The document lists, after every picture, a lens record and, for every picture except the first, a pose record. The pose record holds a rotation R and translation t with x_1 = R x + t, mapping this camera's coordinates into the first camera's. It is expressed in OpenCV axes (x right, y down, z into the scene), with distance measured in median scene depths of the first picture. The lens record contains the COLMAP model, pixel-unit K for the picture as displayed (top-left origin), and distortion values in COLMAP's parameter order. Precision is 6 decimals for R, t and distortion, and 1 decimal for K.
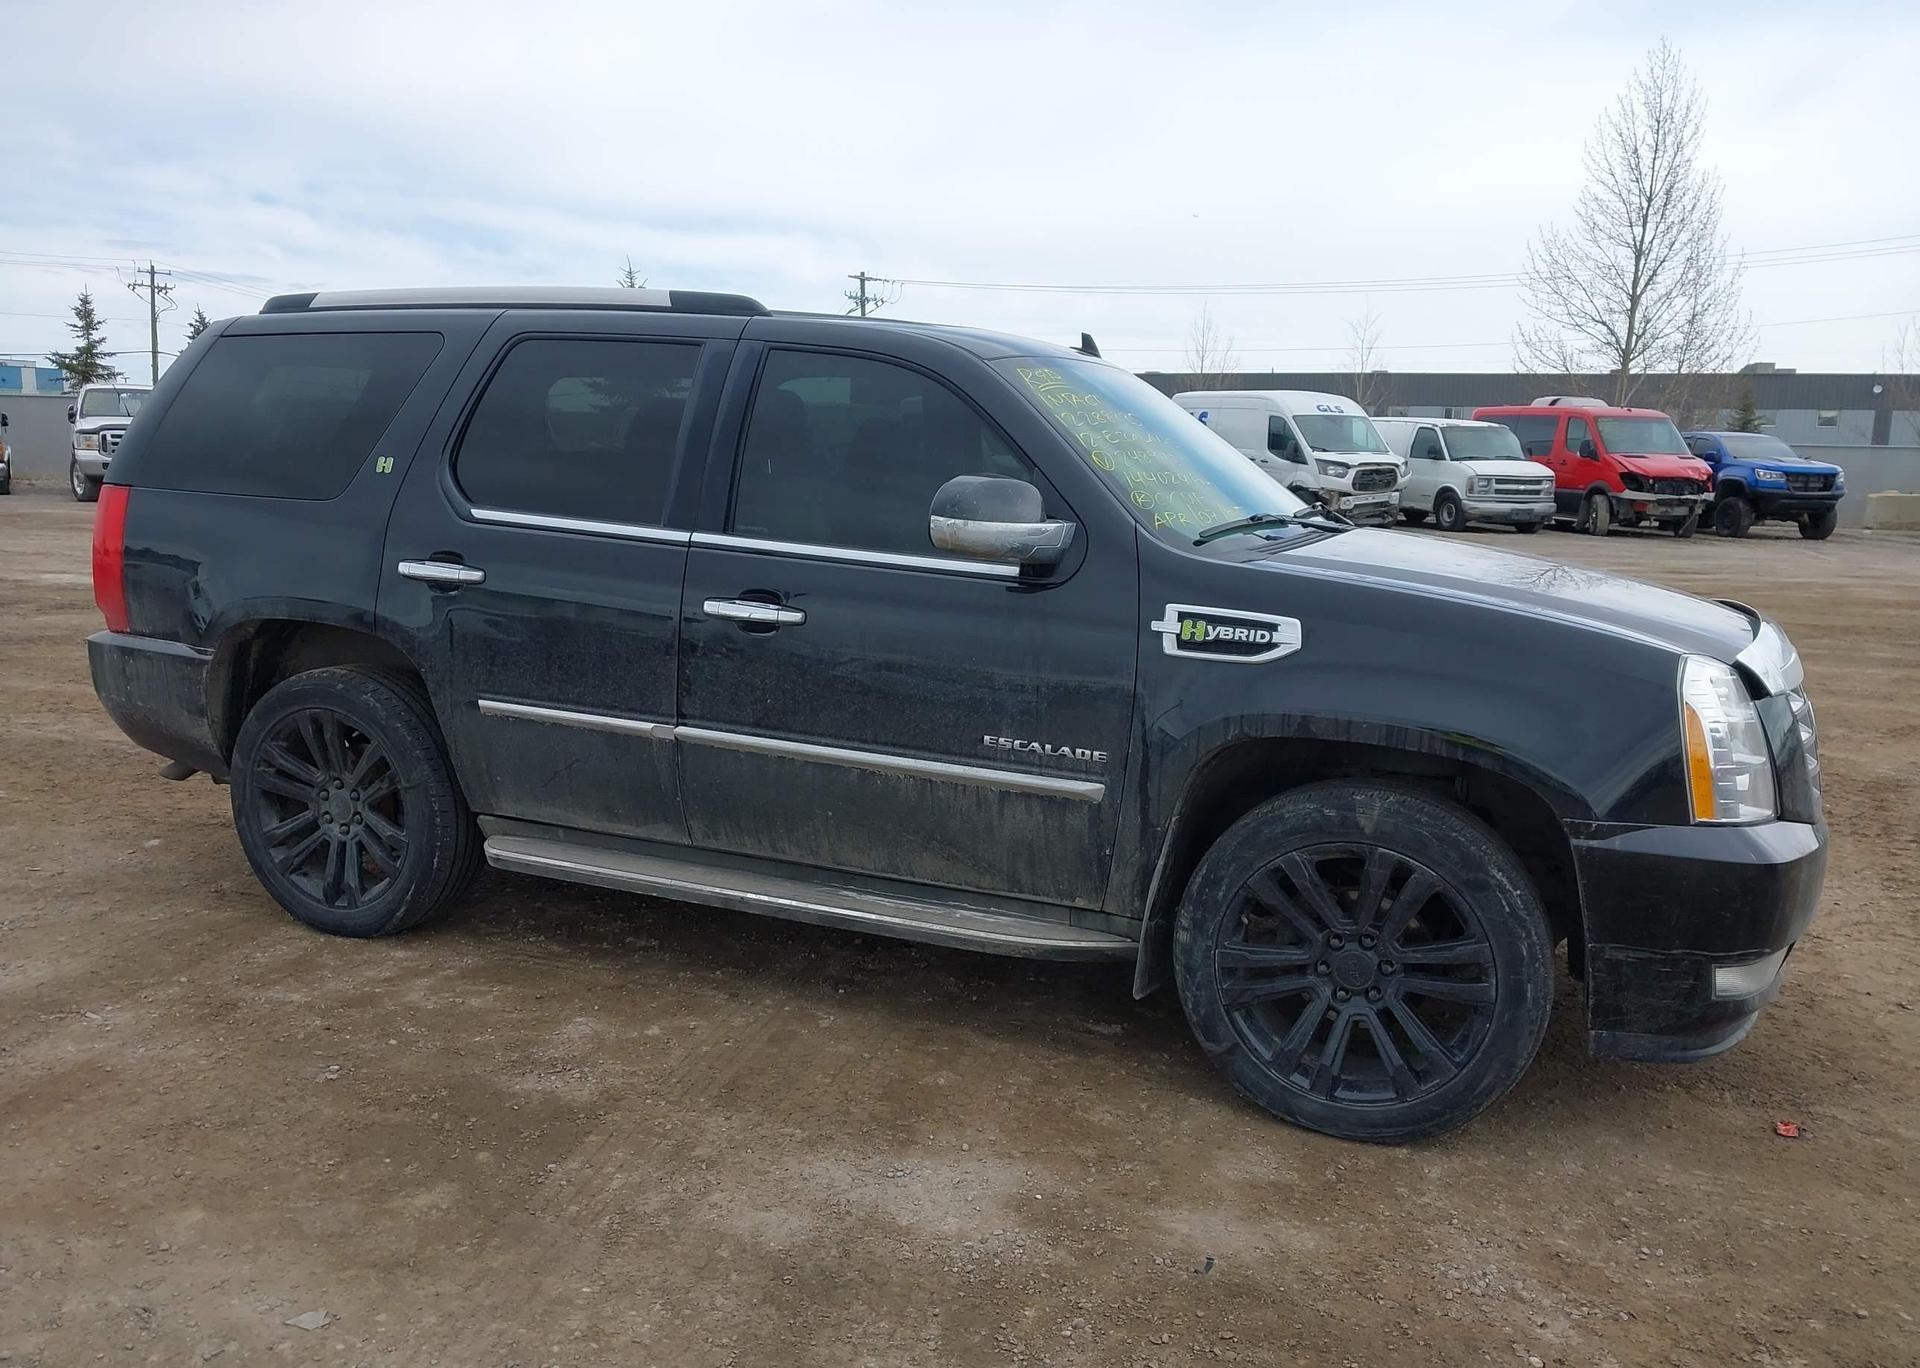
lens RADIAL K [[1491.4, 0, 957.8], [0, 1491.4, 718.4], [0, 0, 1]] dist [0.111532, -0.175194]
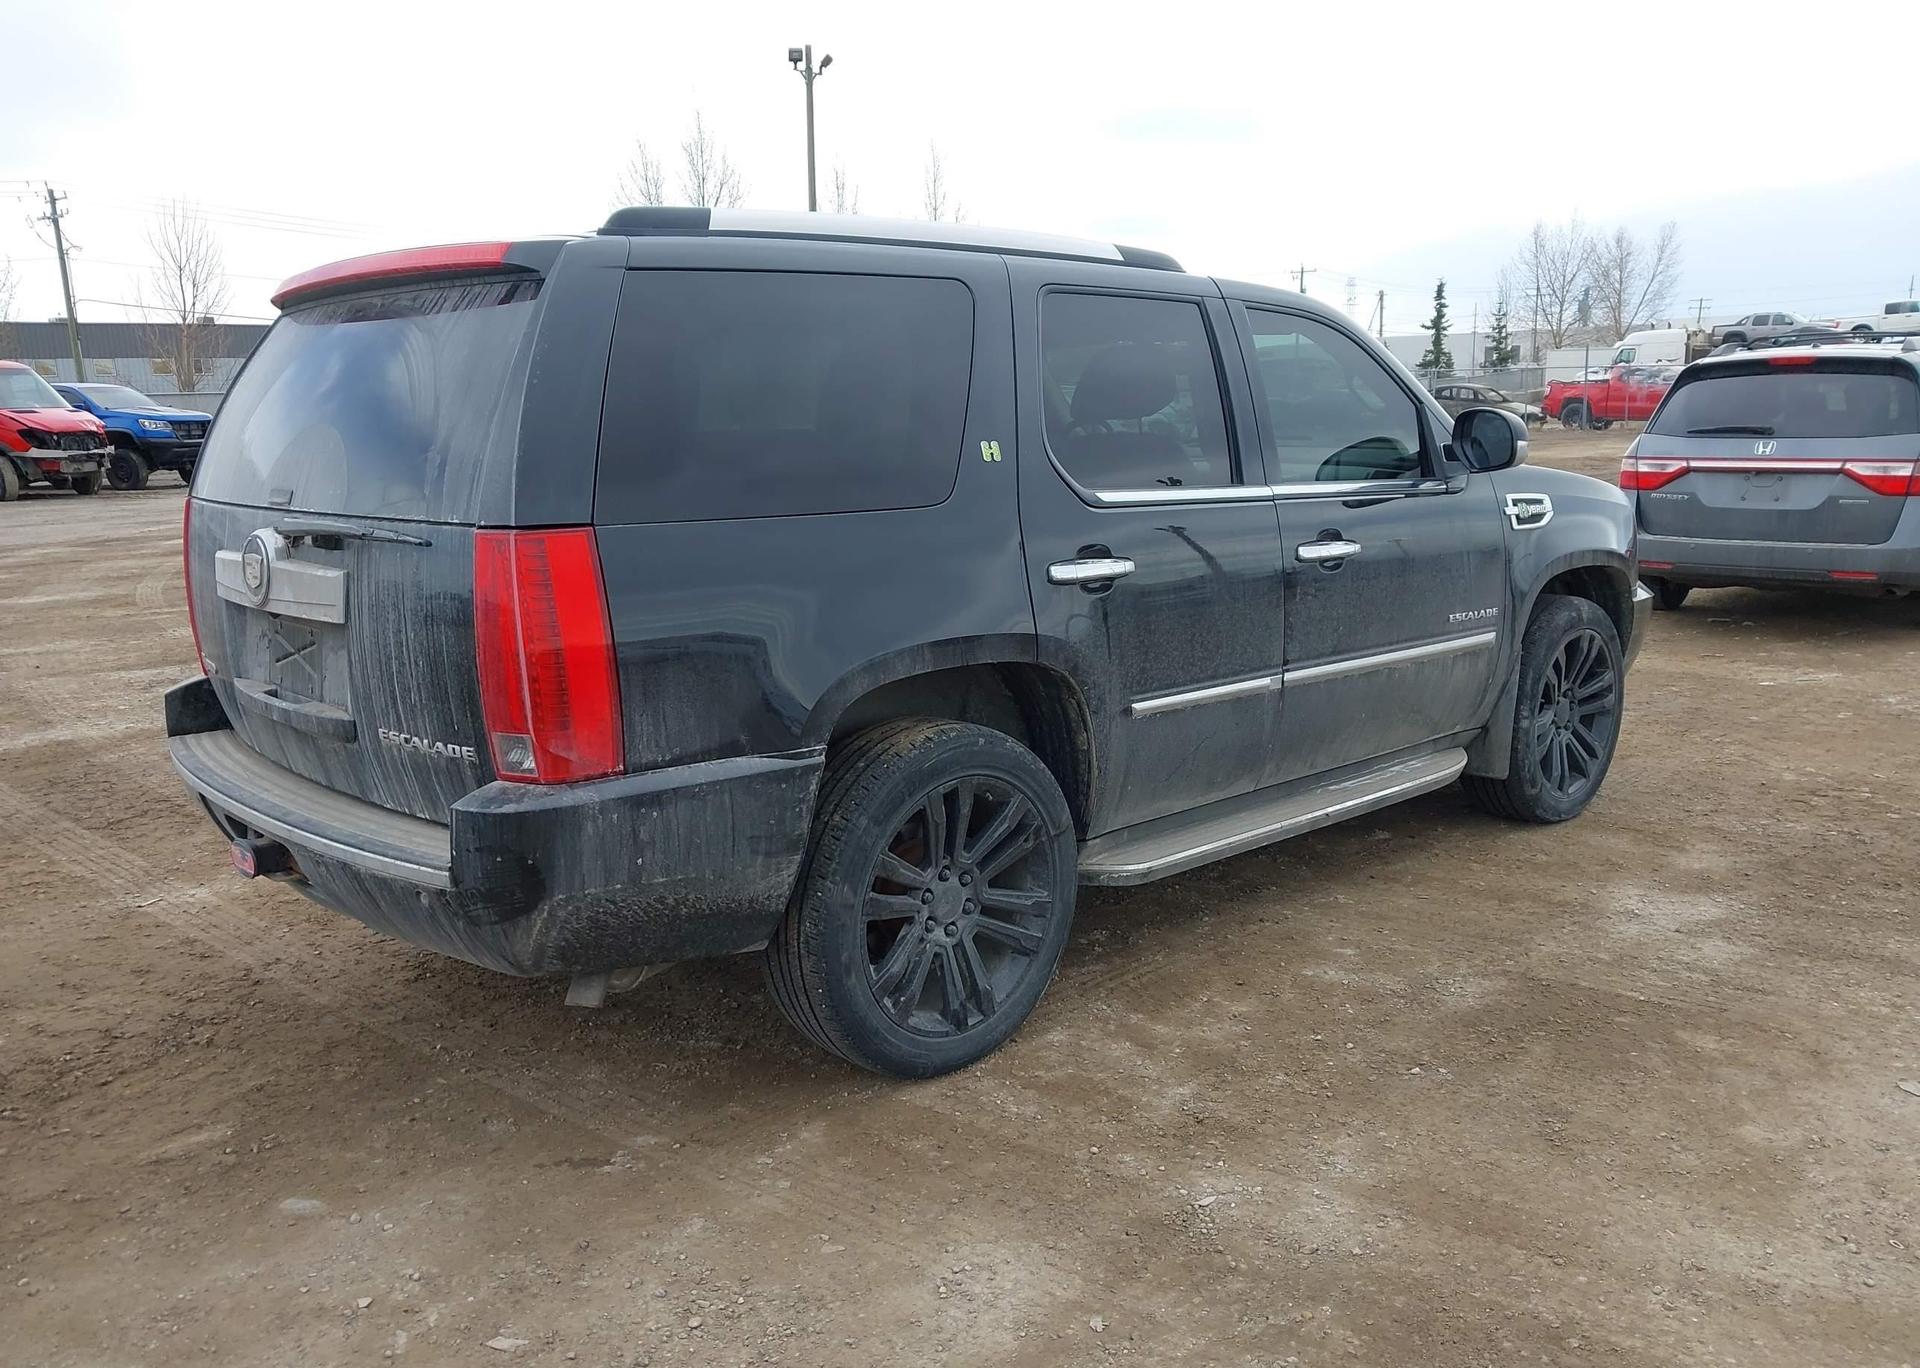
lens RADIAL K [[1491.4, 0, 957.8], [0, 1491.4, 718.4], [0, 0, 1]] dist [0.111532, -0.175194]
pose [[0.414820, -0.225673, 0.881474, -1.268068], [0.196411, 0.968125, 0.155426, -0.179804], [-0.888452, 0.108657, 0.445922, 0.777562]]
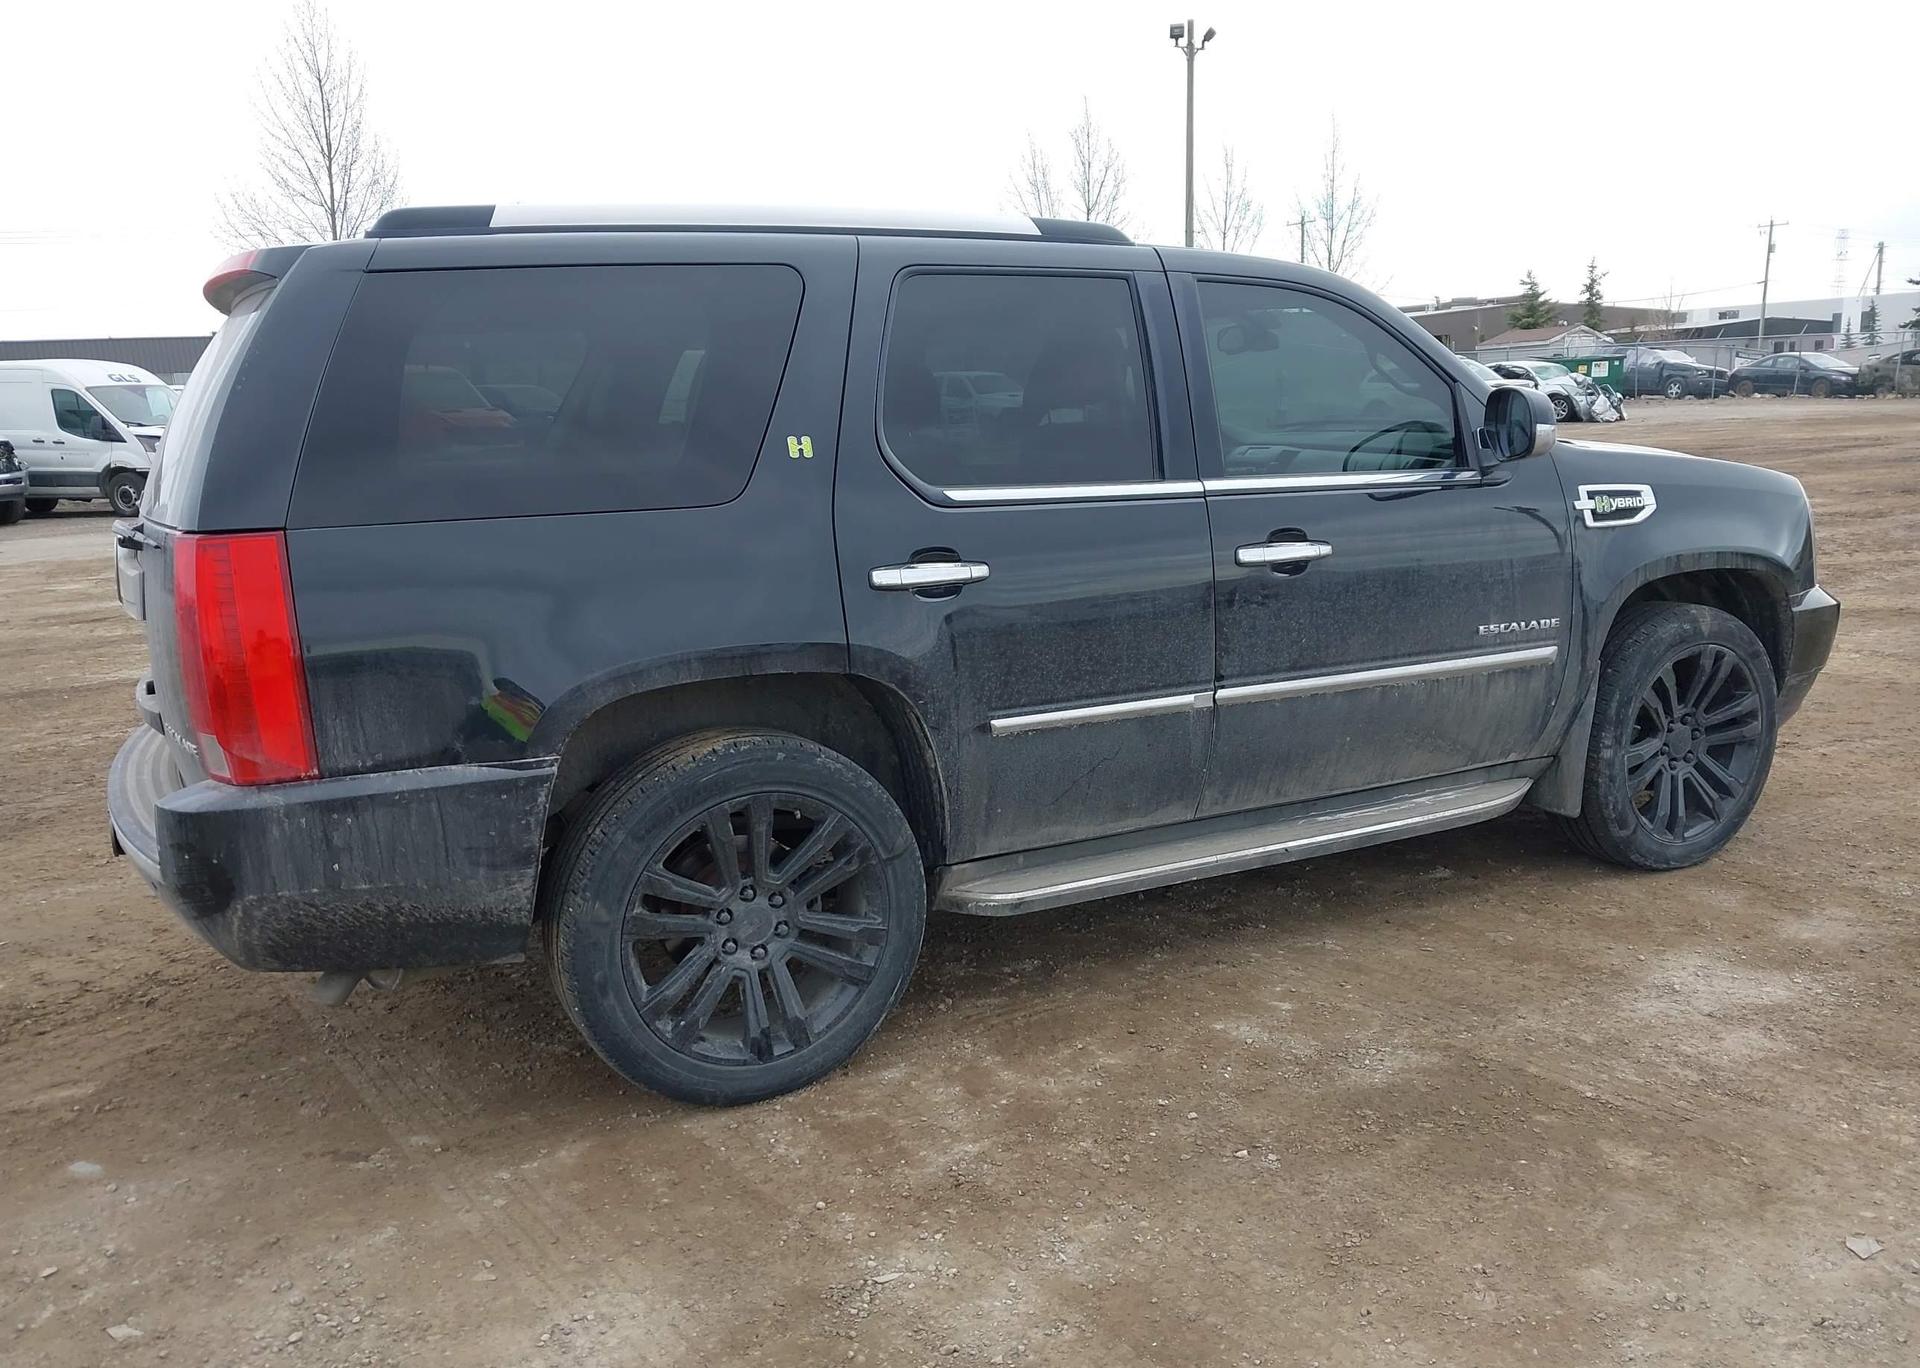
lens RADIAL K [[1491.4, 0, 957.8], [0, 1491.4, 718.4], [0, 0, 1]] dist [0.111532, -0.175194]
pose [[0.638663, -0.216002, 0.738548, -1.031286], [0.198453, 0.973560, 0.113122, -0.120995], [-0.743455, 0.074320, 0.664643, 0.527413]]
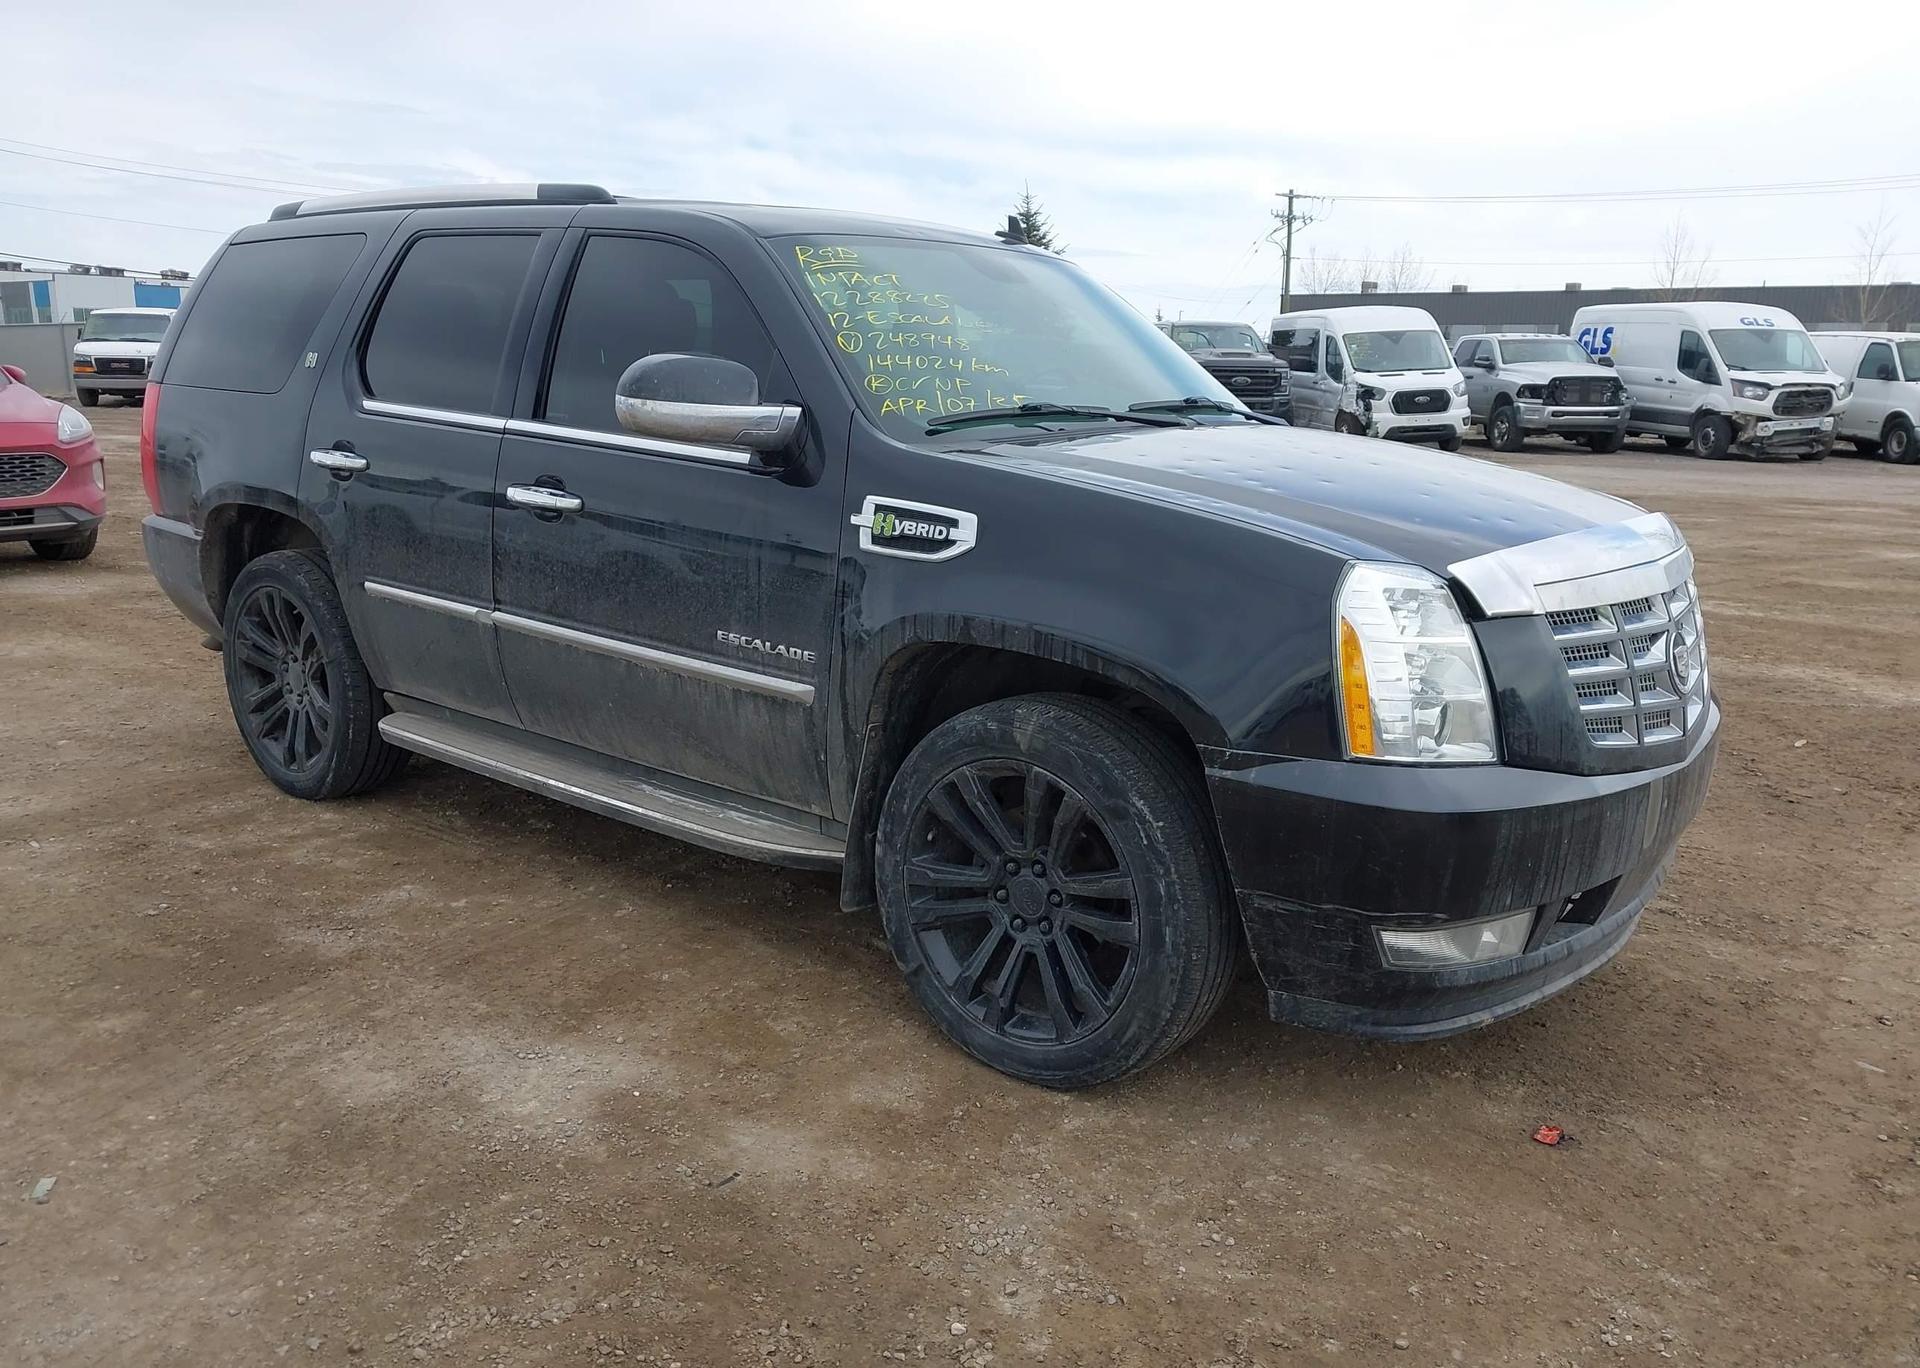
lens RADIAL K [[1491.4, 0, 957.8], [0, 1491.4, 718.4], [0, 0, 1]] dist [0.111532, -0.175194]
pose [[0.959924, 0.058946, -0.273992, 0.422382], [-0.046609, 0.997594, 0.051328, 0.010855], [0.276358, -0.036501, 0.960361, 0.100979]]
